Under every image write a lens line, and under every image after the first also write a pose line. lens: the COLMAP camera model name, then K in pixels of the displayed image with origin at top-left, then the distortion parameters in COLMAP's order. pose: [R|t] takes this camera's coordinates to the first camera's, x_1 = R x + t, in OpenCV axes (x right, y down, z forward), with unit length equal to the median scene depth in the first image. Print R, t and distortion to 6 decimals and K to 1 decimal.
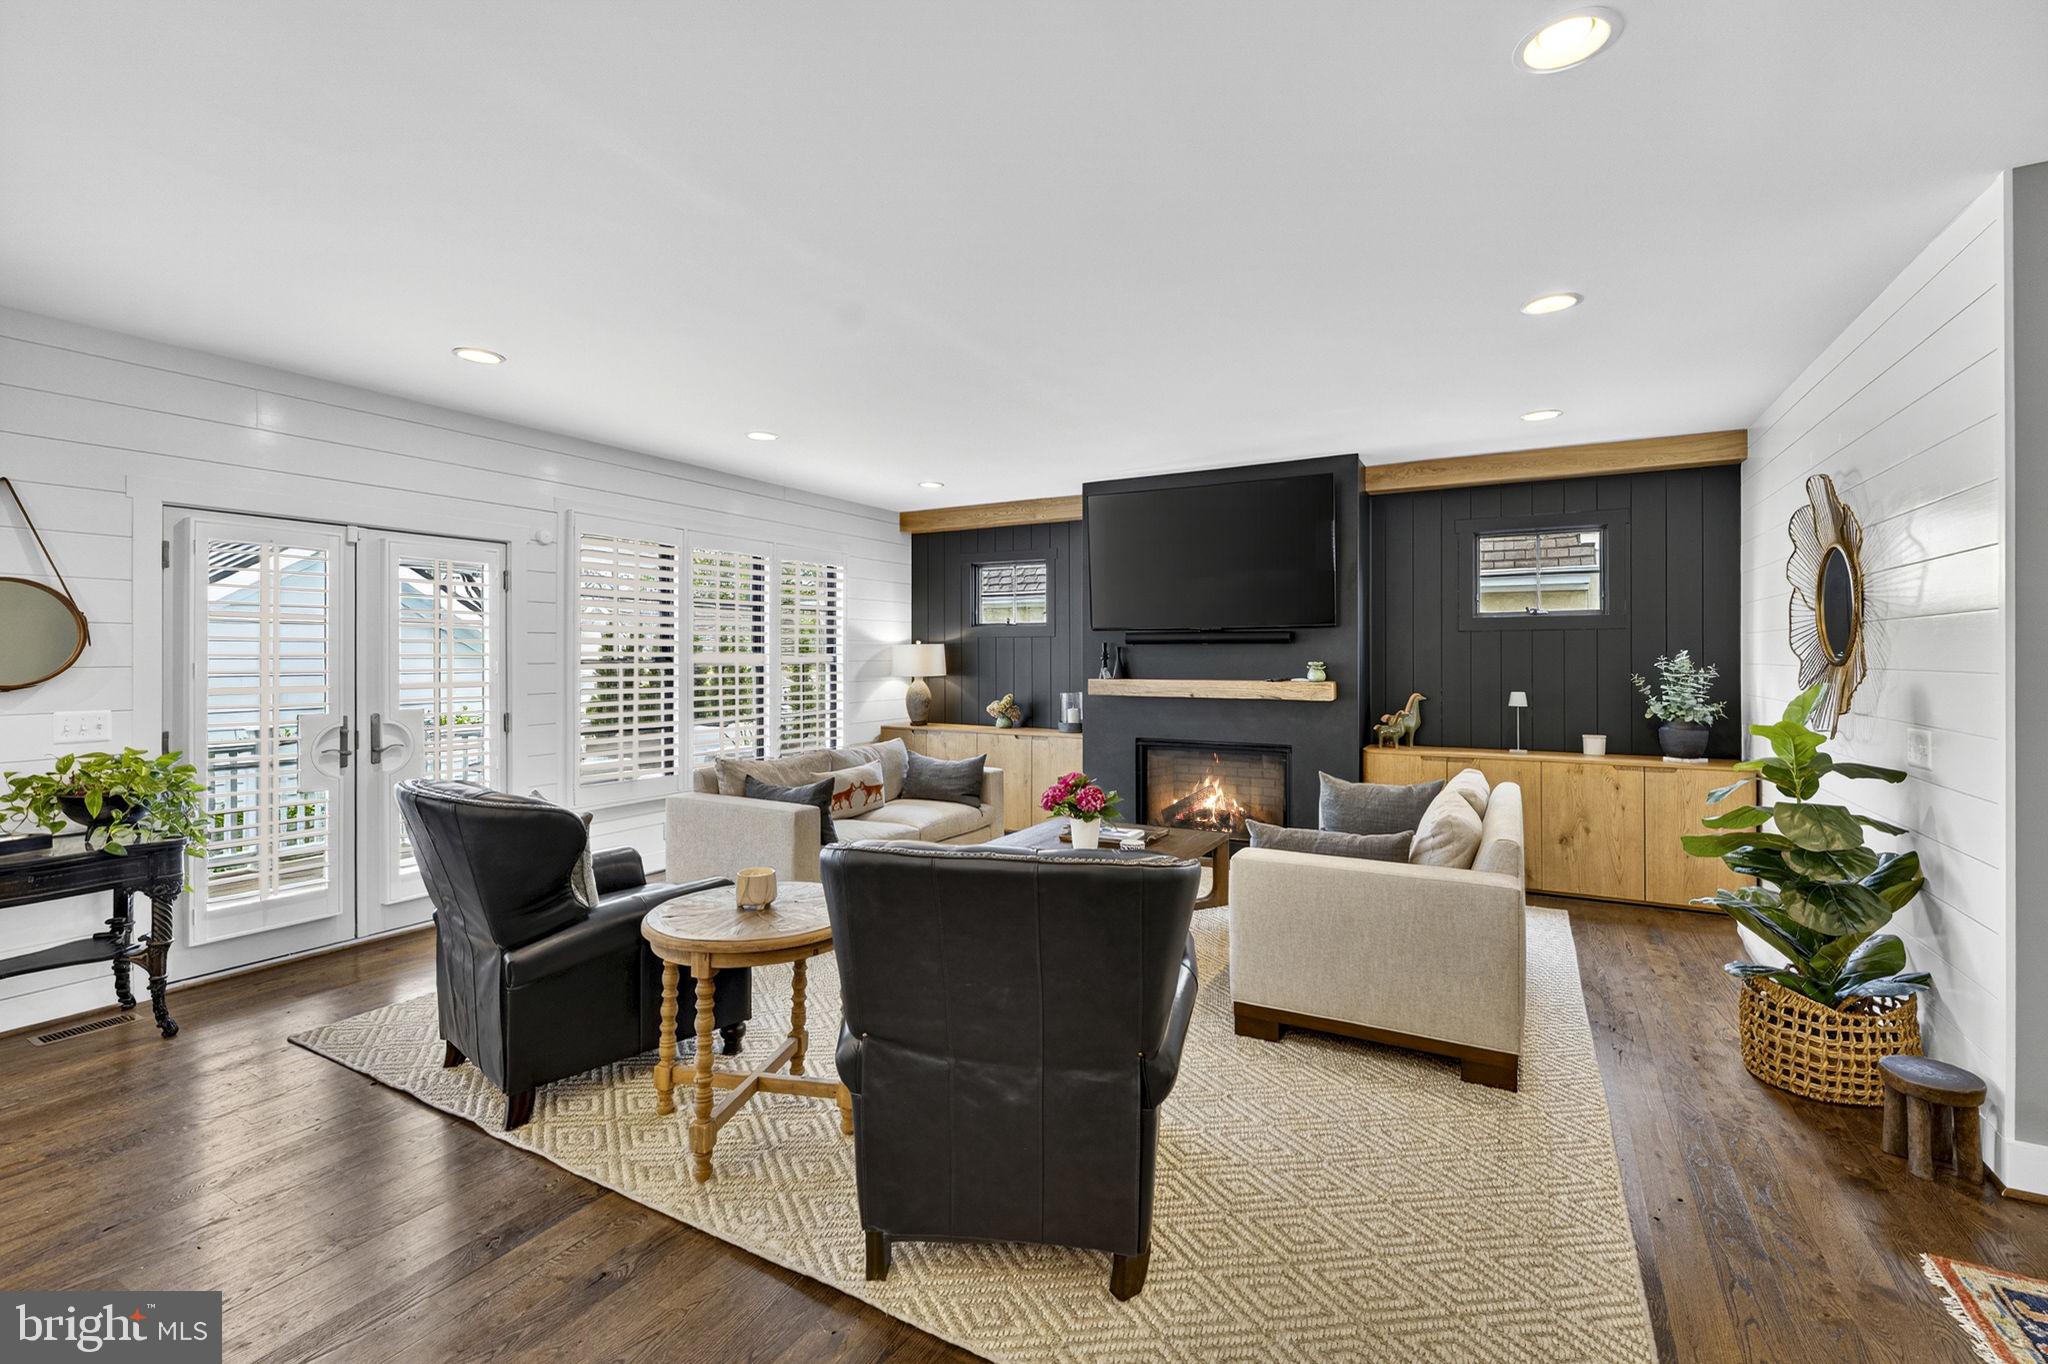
lens RADIAL K [[831.1, 0, 1024.9], [0, 831.1, 681.9], [0, 0, 1]] dist [0.001430, 0.000526]
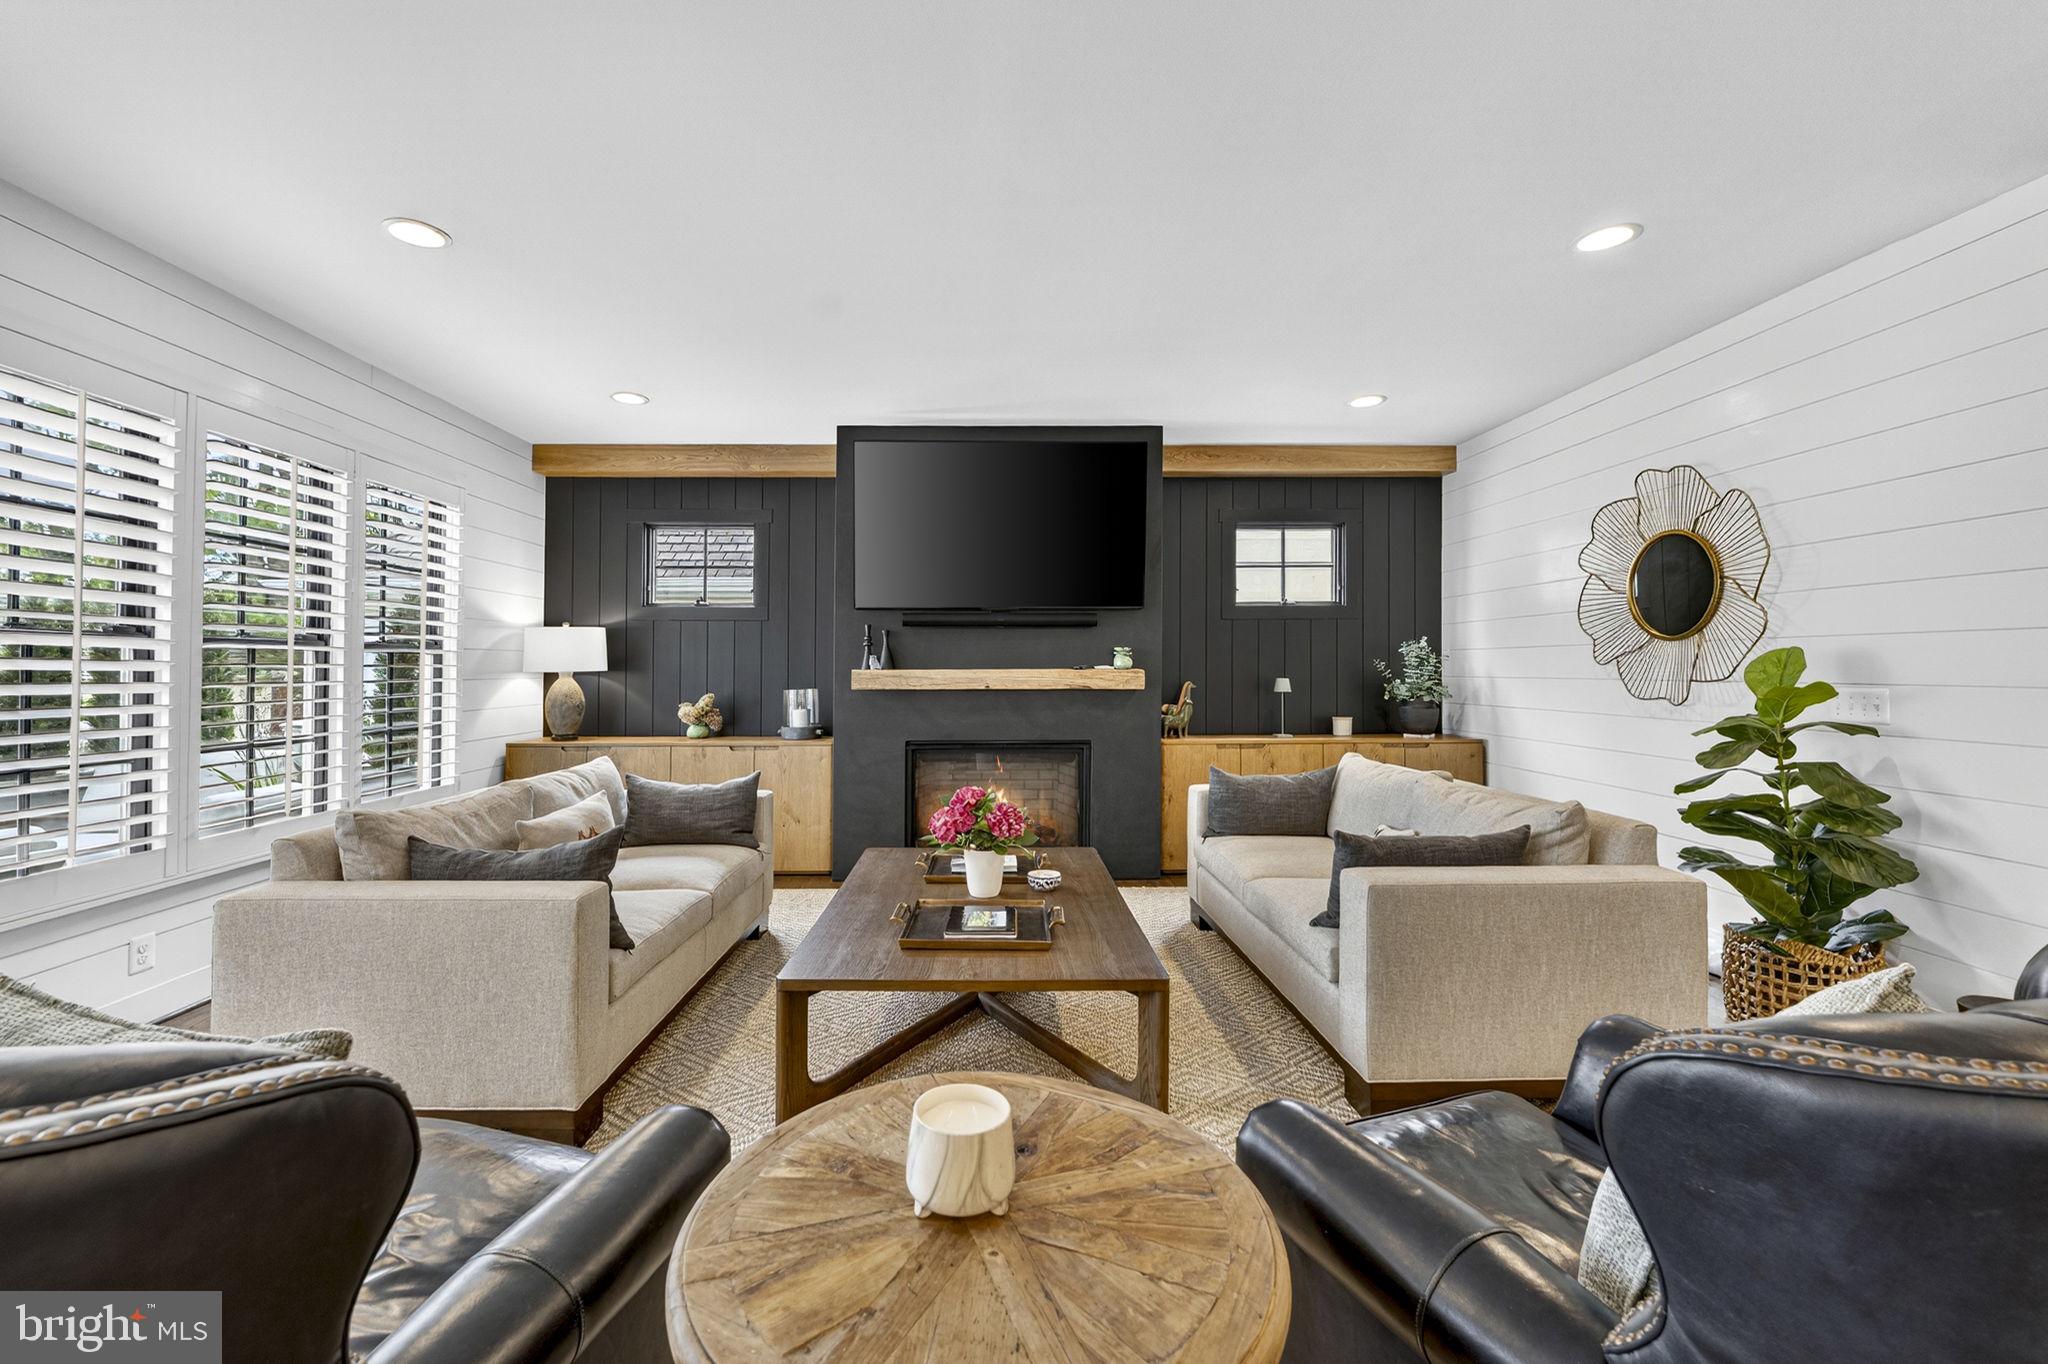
lens RADIAL K [[831.1, 0, 1024.2], [0, 831.1, 662.9], [0, 0, 1]] dist [0.001430, 0.000526]
pose [[0.873804, -0.001293, 0.486277, -0.180125], [0.016093, 0.999526, -0.026261, 0.014585], [-0.486012, 0.030772, 0.873410, 0.243054]]
